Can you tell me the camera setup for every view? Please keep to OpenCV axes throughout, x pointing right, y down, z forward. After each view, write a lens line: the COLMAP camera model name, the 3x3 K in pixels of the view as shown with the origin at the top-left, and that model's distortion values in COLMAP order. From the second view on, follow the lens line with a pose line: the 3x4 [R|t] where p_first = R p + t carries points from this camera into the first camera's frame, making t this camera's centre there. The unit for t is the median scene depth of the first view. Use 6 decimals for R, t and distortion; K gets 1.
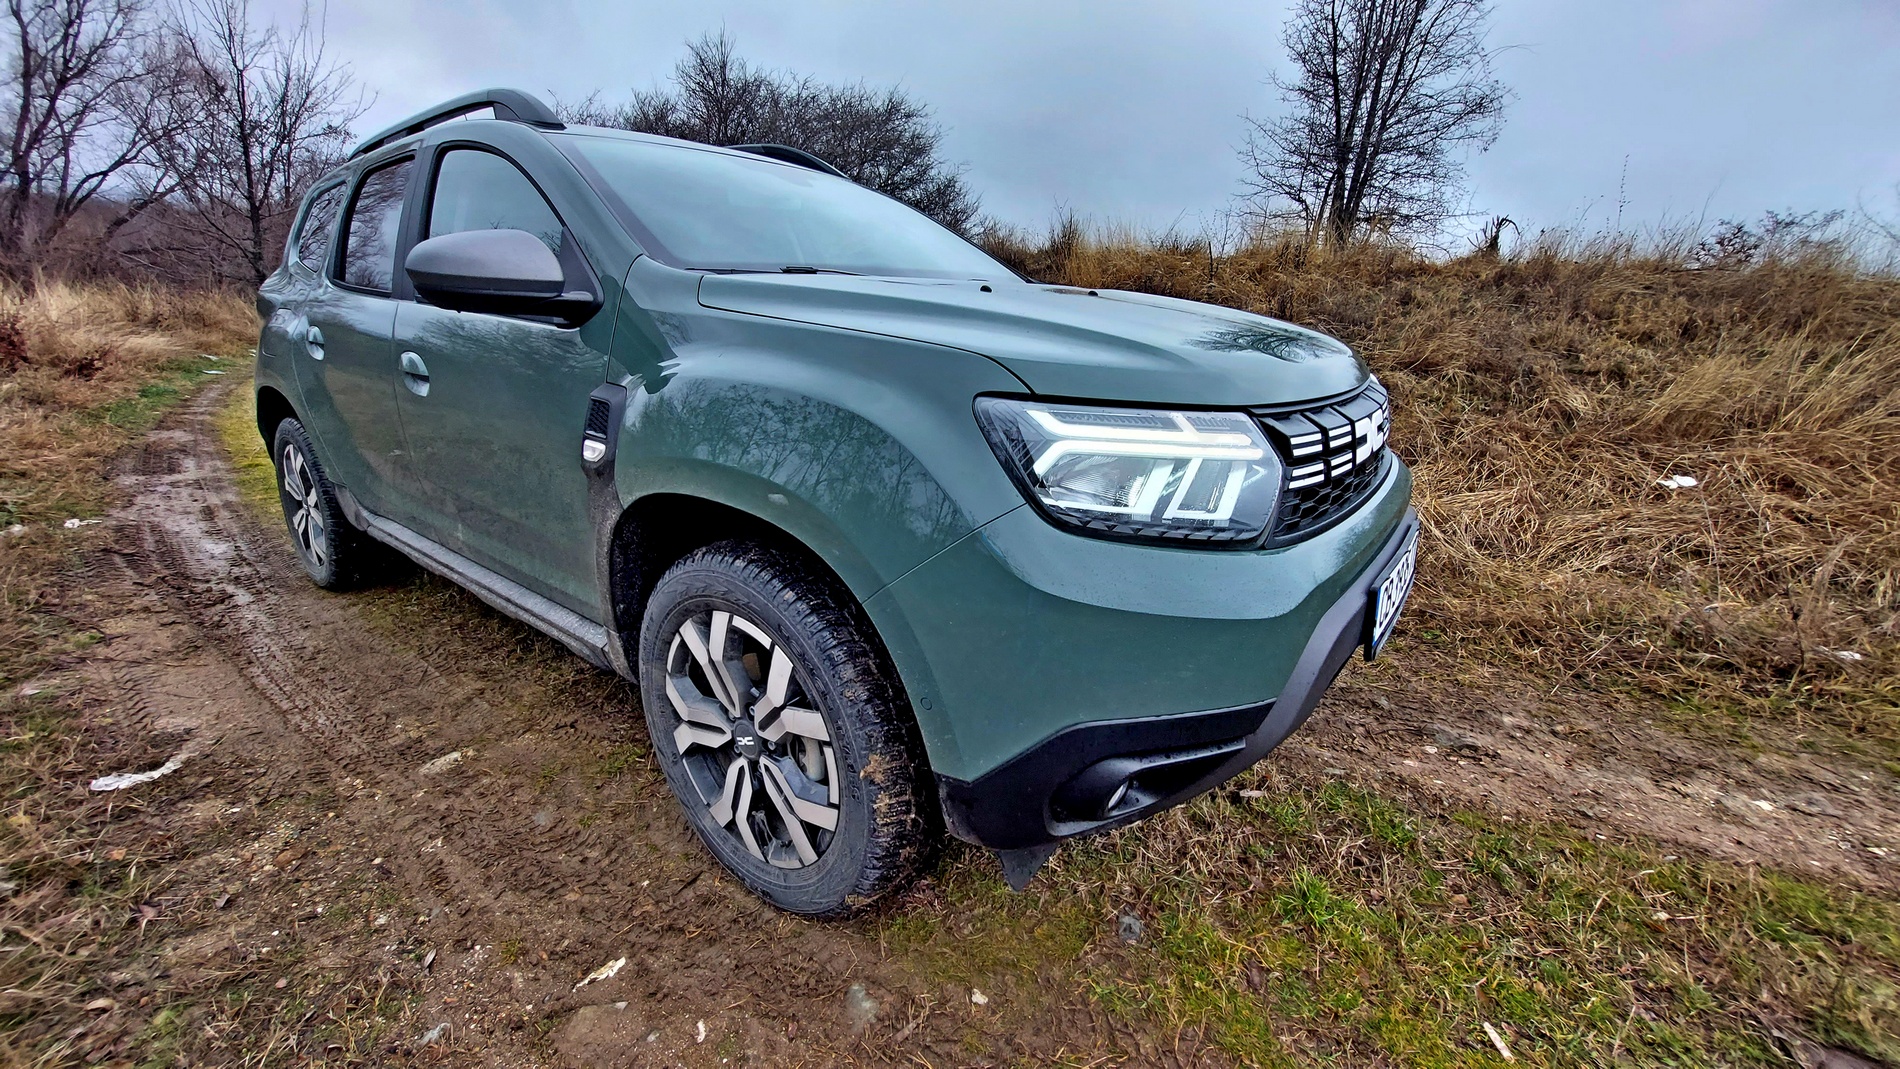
lens RADIAL K [[751.3, 0, 961.5], [0, 751.3, 530.6], [0, 0, 1]] dist [-0.008282, 0.001153]
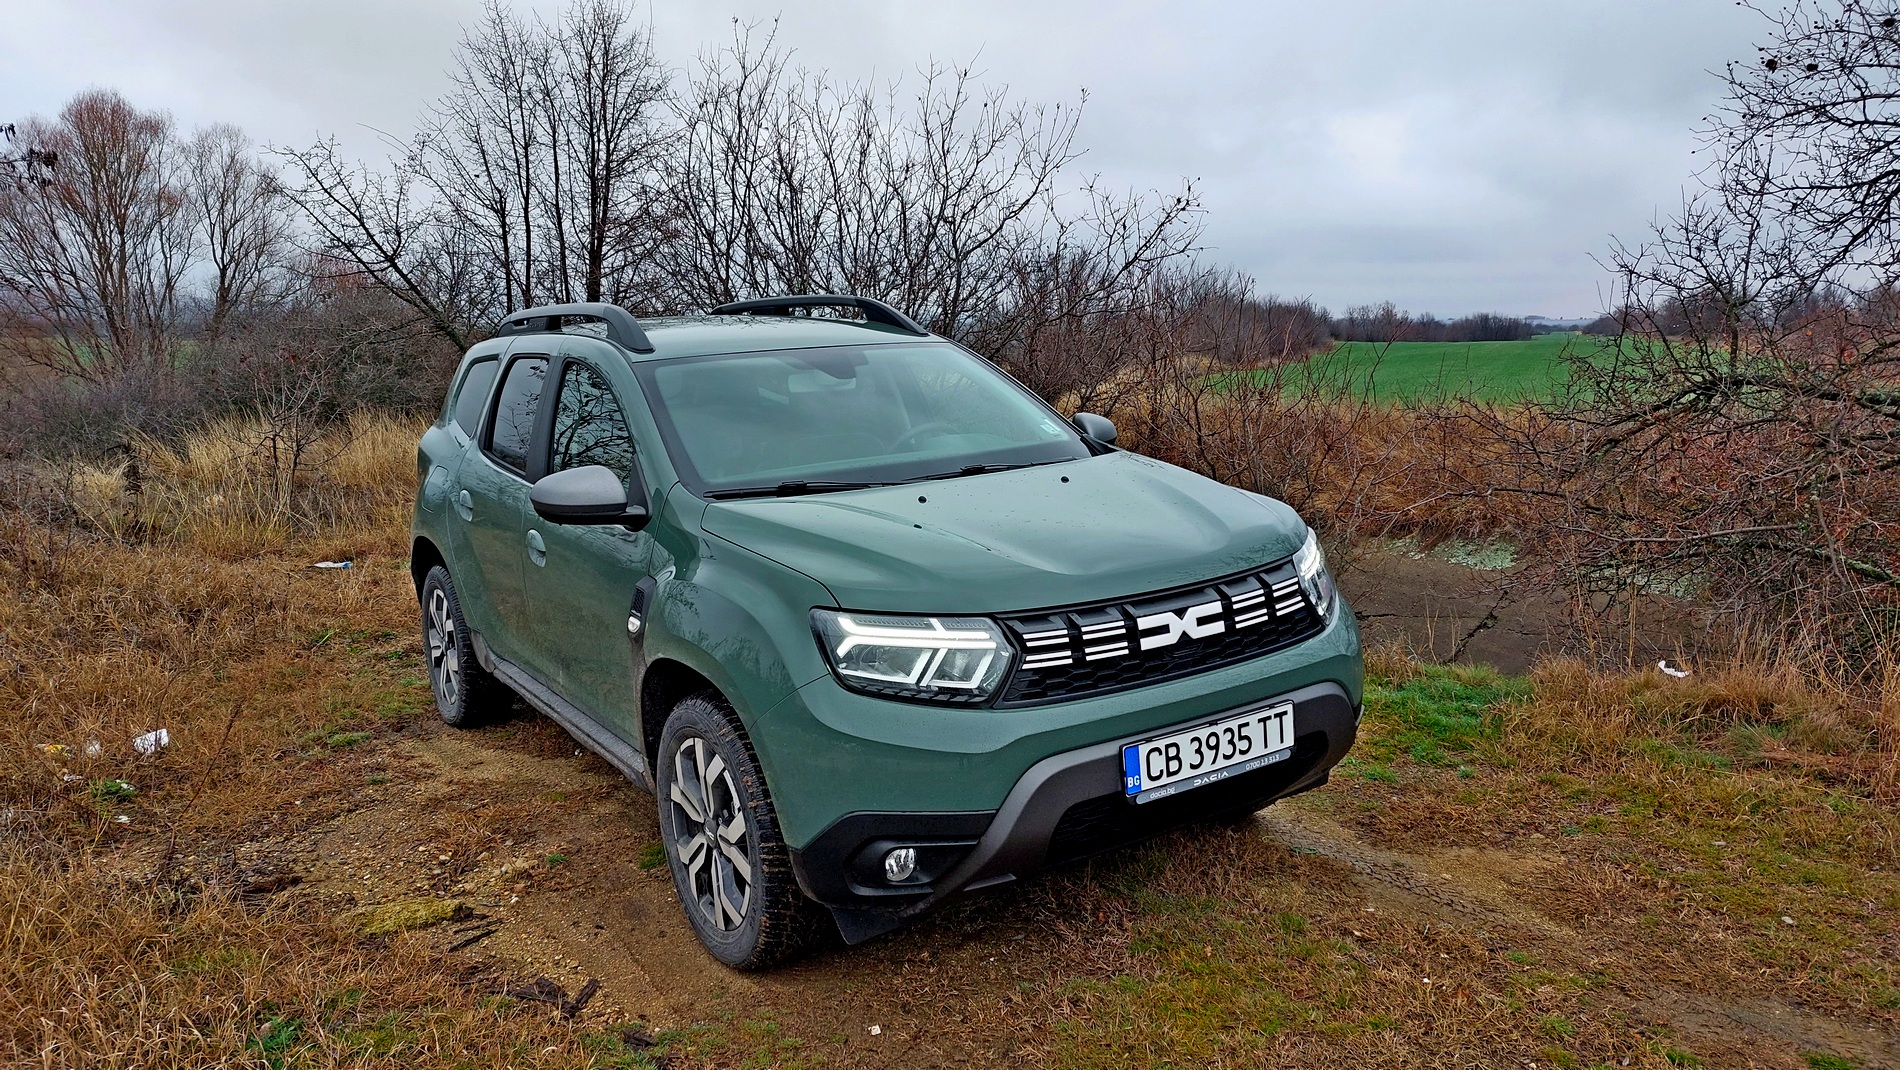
lens RADIAL K [[1376.9, 0, 944.4], [0, 1376.9, 533.4], [0, 0, 1]] dist [0.089115, -0.032908]
pose [[0.937114, -0.002313, -0.349016, 0.991538], [-0.036455, 0.993860, -0.104469, -0.025911], [0.347115, 0.110622, 0.931275, -1.277166]]
